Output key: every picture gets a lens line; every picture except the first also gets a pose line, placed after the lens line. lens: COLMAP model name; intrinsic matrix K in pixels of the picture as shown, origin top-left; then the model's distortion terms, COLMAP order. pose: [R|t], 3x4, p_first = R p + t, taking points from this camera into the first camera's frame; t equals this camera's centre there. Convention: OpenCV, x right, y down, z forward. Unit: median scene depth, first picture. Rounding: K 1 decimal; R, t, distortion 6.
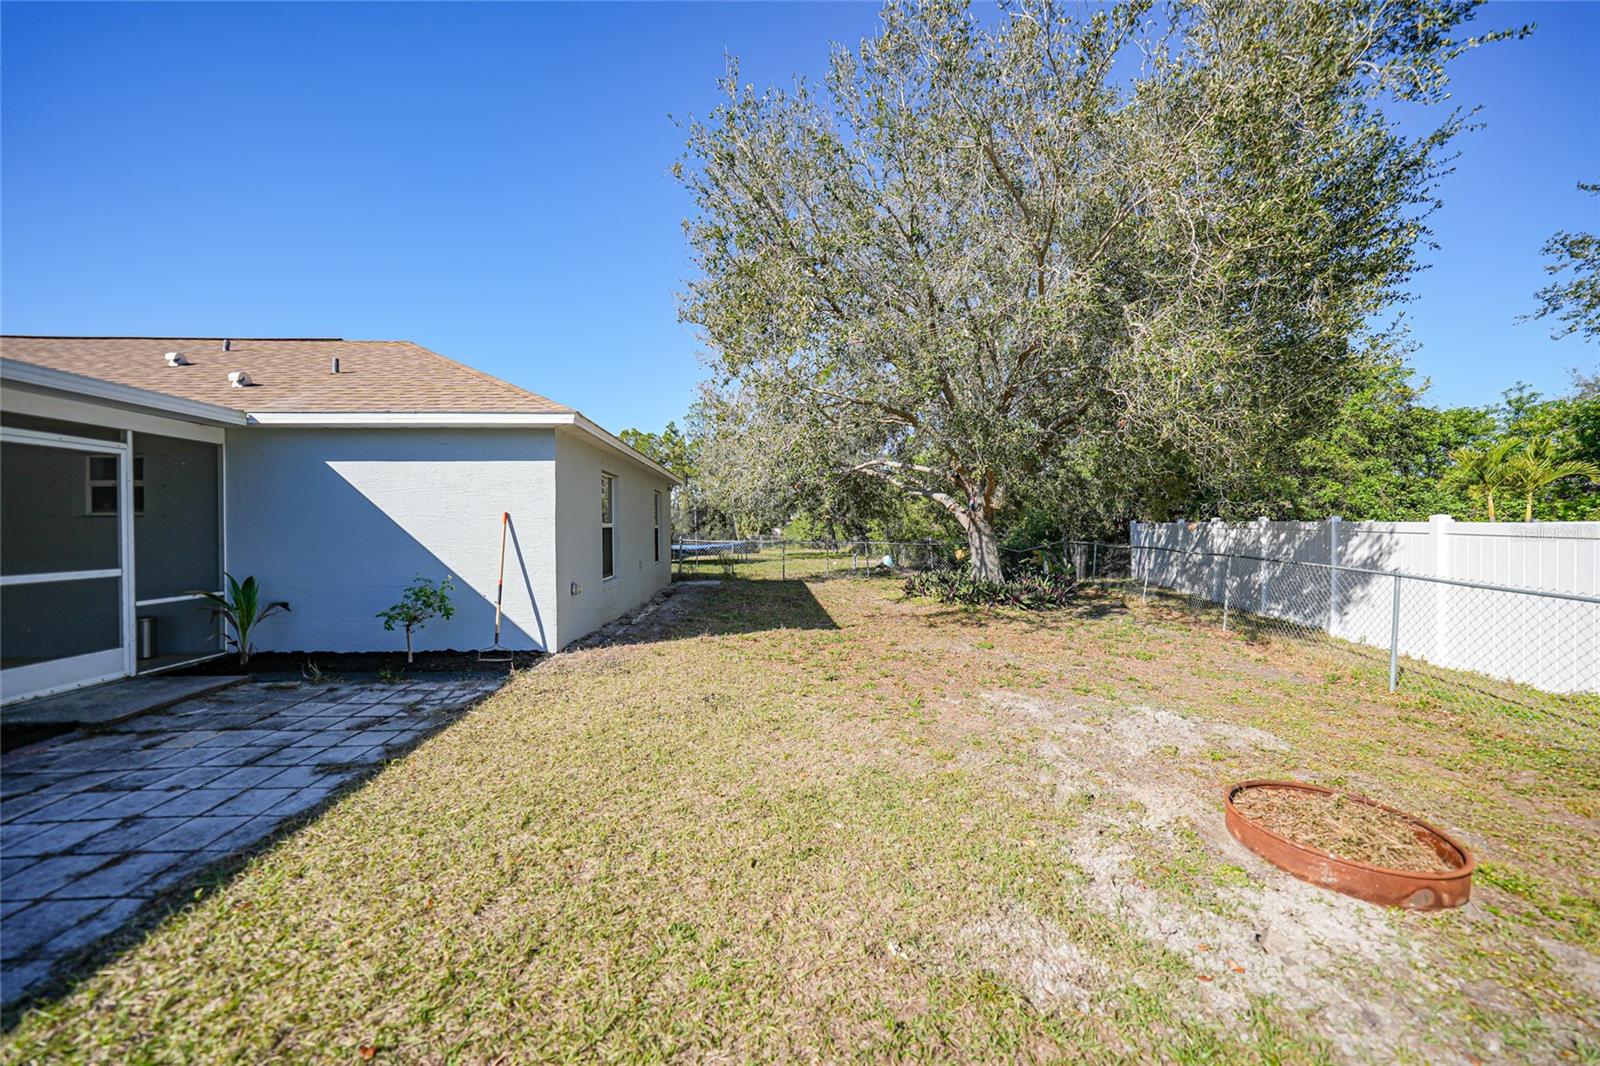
lens RADIAL K [[561.4, 0, 796.3], [0, 561.4, 530.8], [0, 0, 1]] dist [-0.015817, 0.000134]
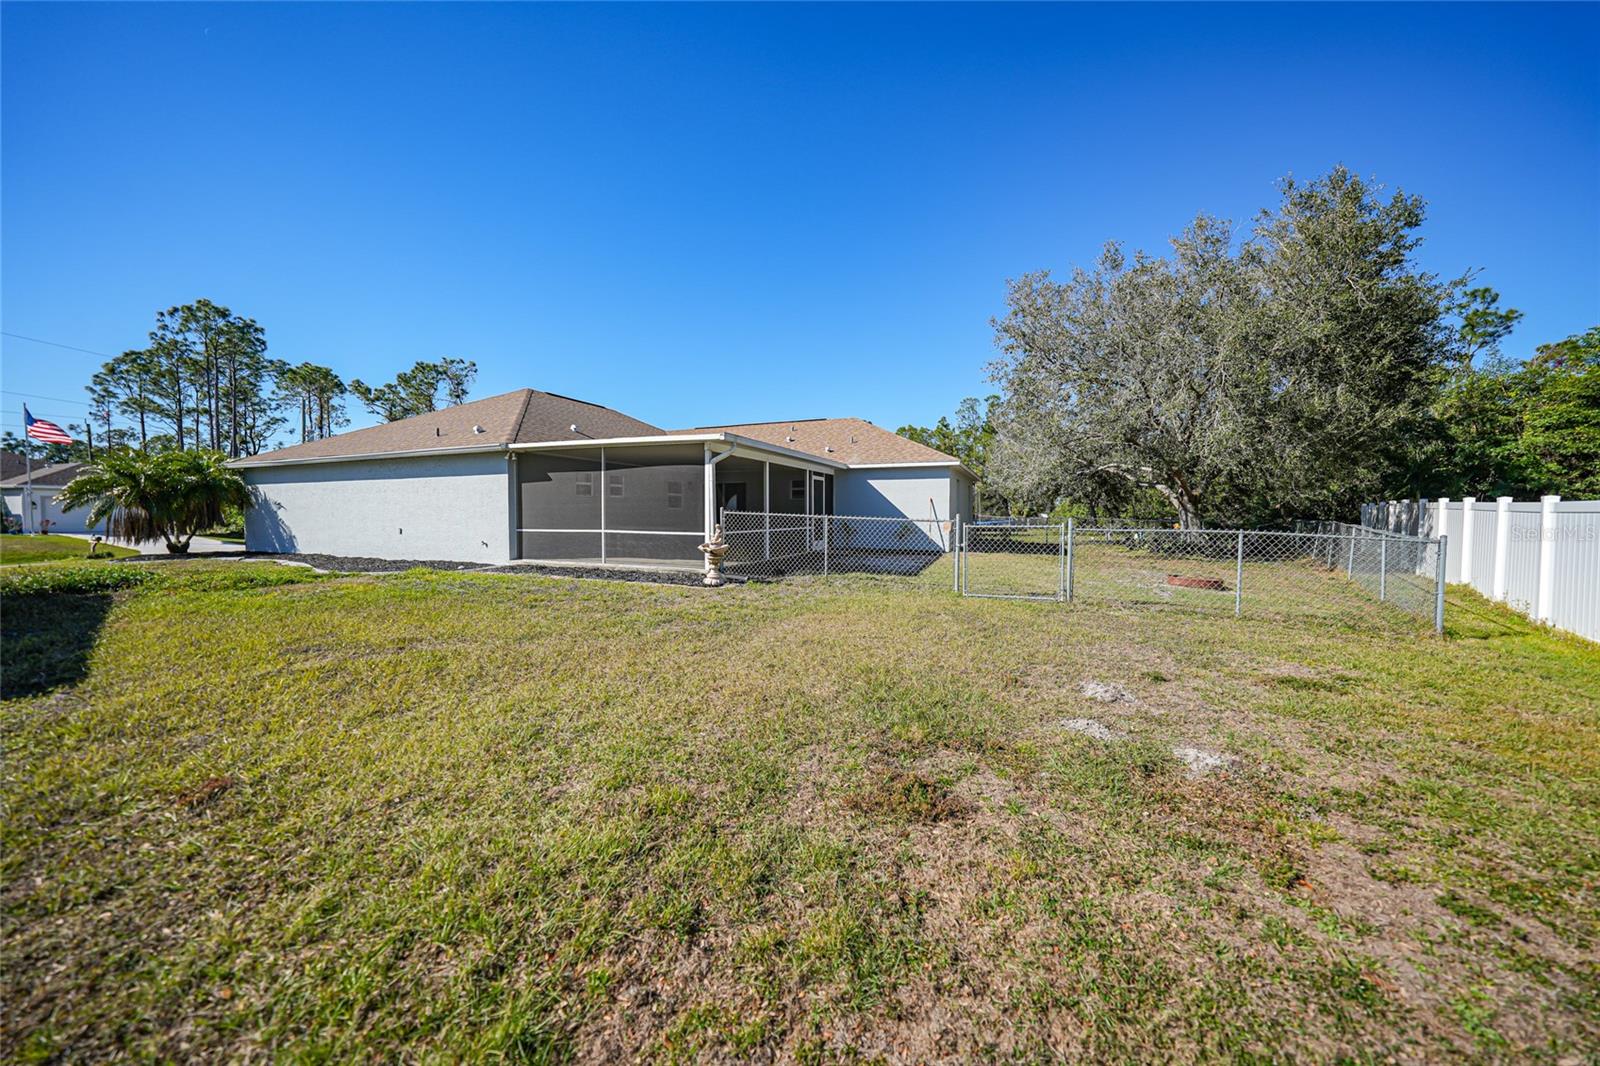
lens RADIAL K [[545.0, 0, 807.5], [0, 545.0, 535.7], [0, 0, 1]] dist [-0.000083, 0.000131]
pose [[0.903247, 0.025513, -0.428362, 0.061577], [-0.010310, 0.999233, 0.037773, 0.049379], [0.428997, -0.029702, 0.902817, -1.559781]]
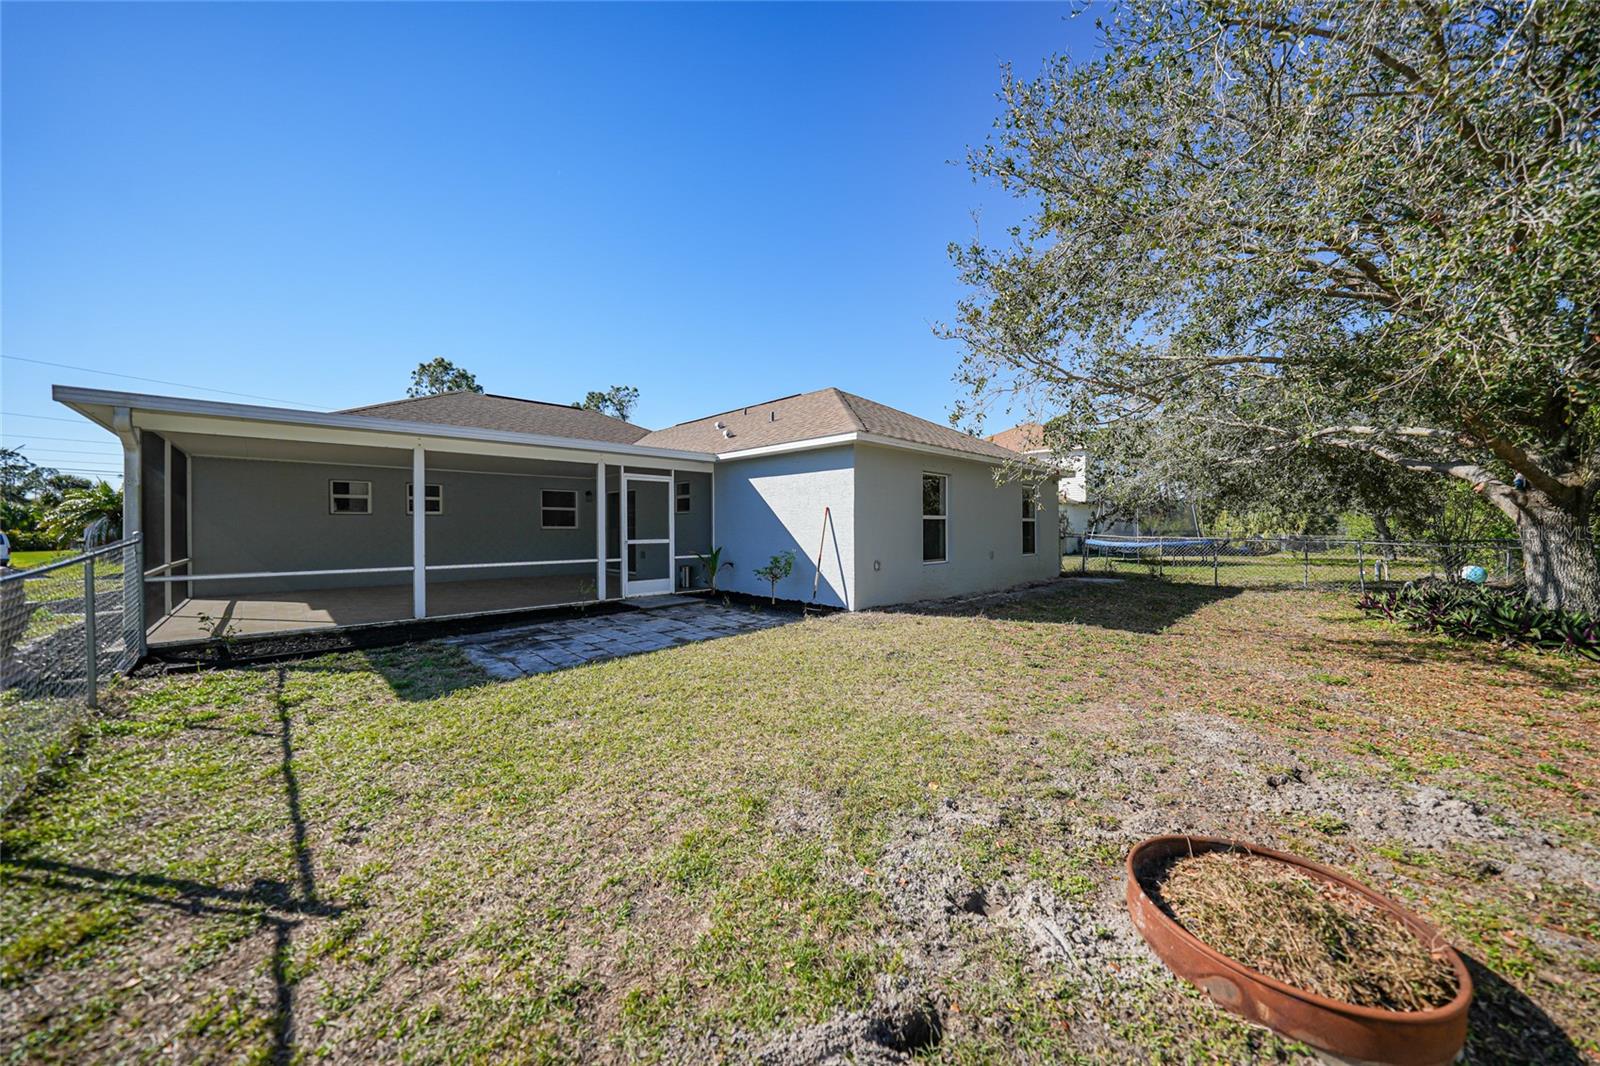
lens RADIAL K [[561.4, 0, 796.3], [0, 561.4, 530.8], [0, 0, 1]] dist [-0.015817, 0.000134]
pose [[0.646029, 0.009930, -0.763248, 0.513472], [-0.007667, 0.999949, 0.006520, 0.017638], [0.763274, 0.001640, 0.646073, 0.025944]]
